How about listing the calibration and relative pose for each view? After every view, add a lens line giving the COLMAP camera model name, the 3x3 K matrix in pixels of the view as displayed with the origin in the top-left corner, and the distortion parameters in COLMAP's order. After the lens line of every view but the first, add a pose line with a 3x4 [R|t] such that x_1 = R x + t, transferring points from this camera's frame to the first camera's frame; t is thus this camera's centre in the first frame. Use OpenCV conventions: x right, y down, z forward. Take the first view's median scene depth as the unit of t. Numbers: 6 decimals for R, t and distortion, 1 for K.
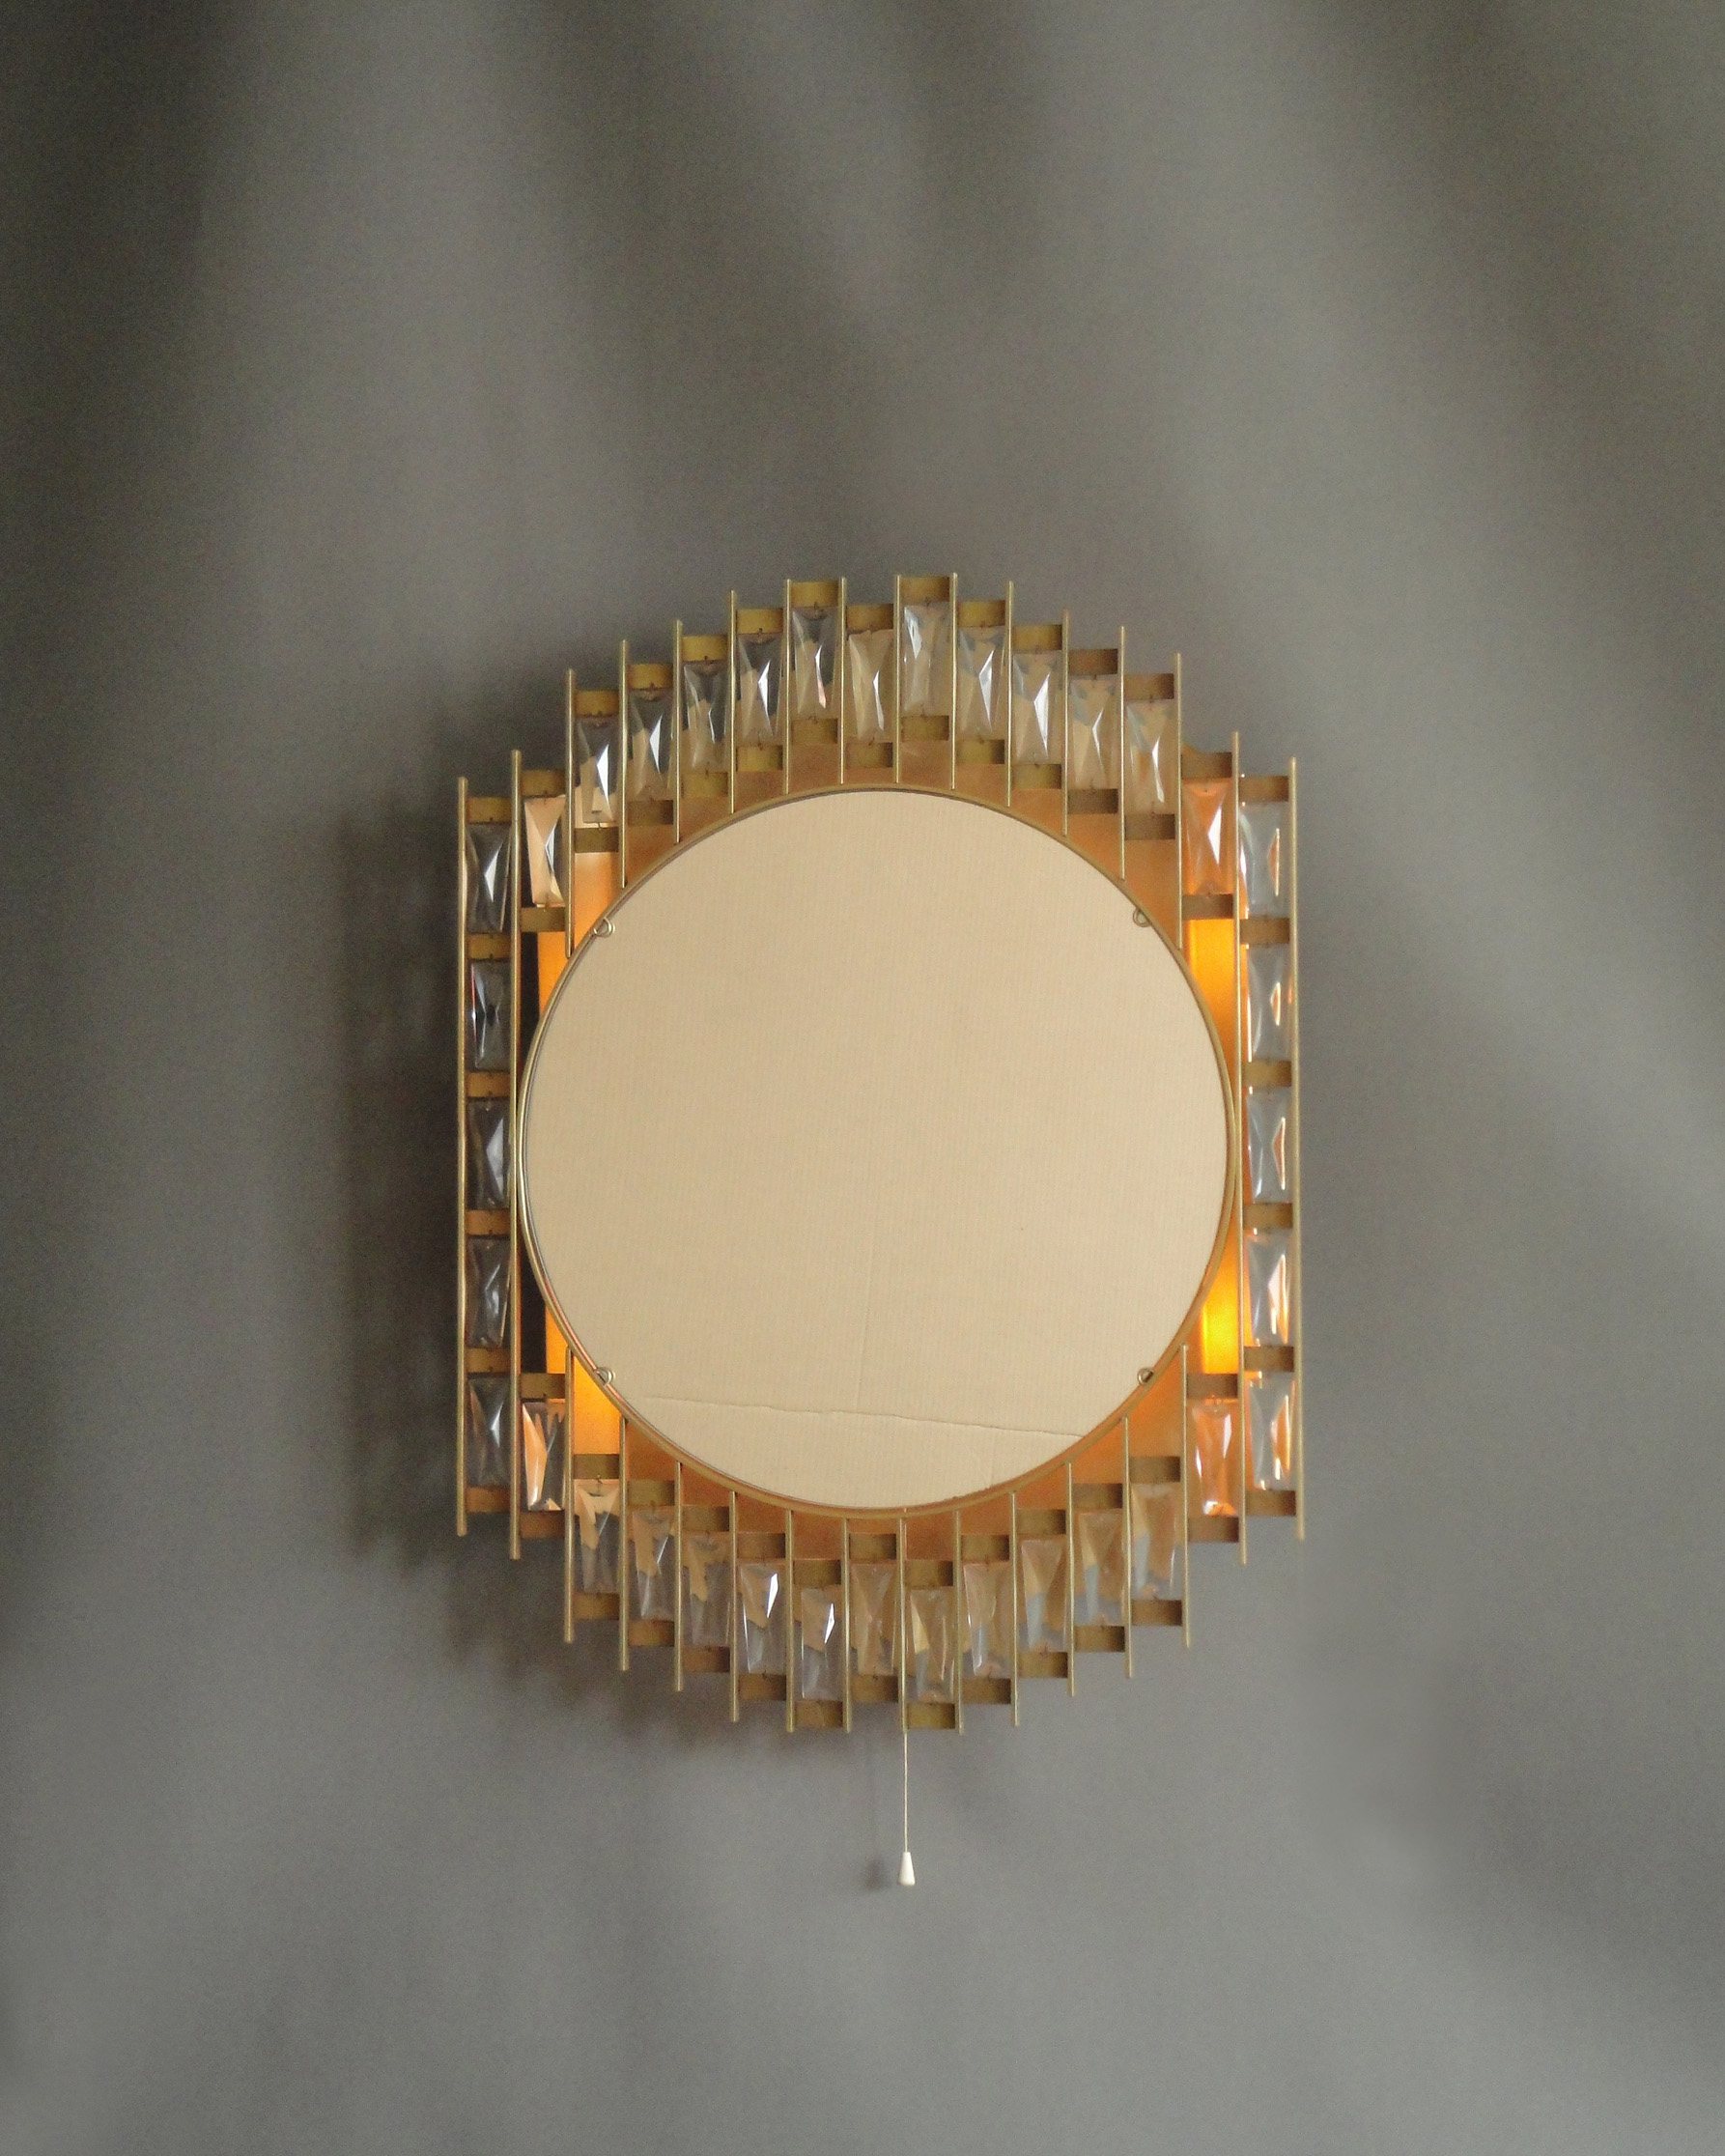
lens RADIAL K [[4852.2, 0, 871.9], [0, 4852.2, 1070.6], [0, 0, 1]] dist [0.293467, 0.000000]
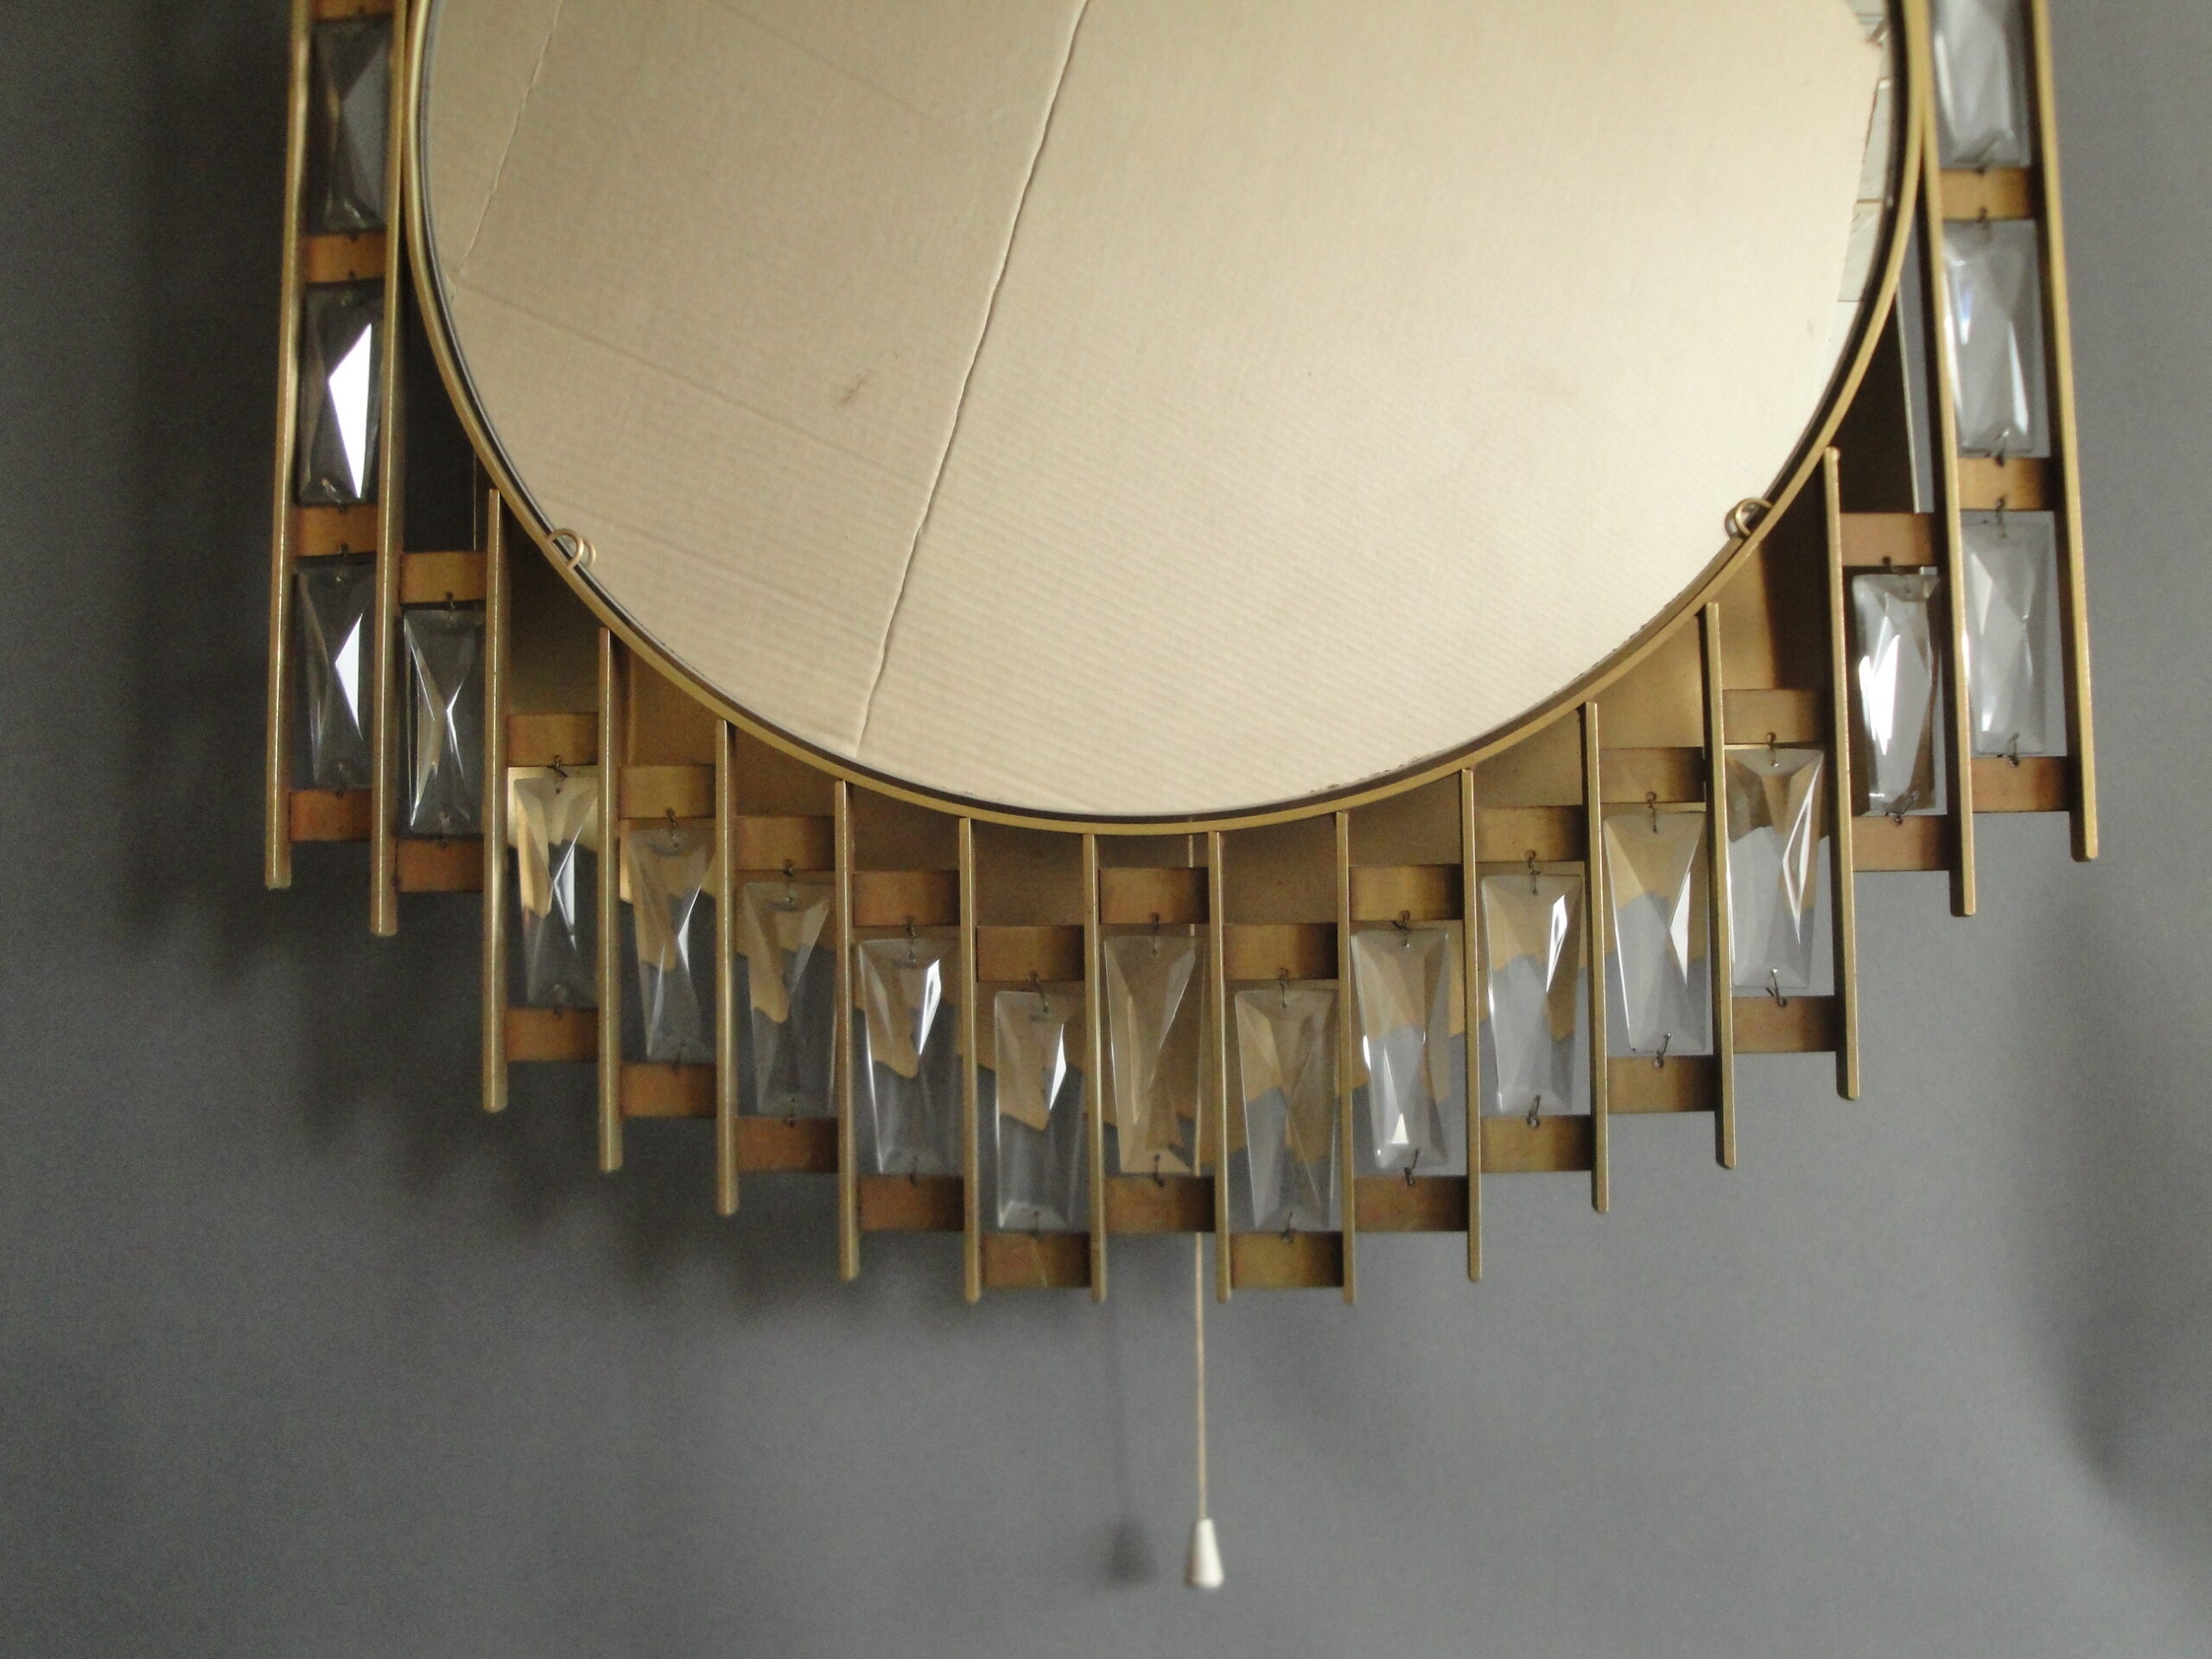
lens RADIAL K [[1832.9, 0, 1107.2], [0, 1832.9, 837.0], [0, 0, 1]] dist [-0.133541, 0.032138]
pose [[0.990950, -0.001095, 0.134230, -0.026827], [0.002258, 0.999961, -0.008514, 0.092477], [-0.134215, 0.008740, 0.990914, 0.819685]]
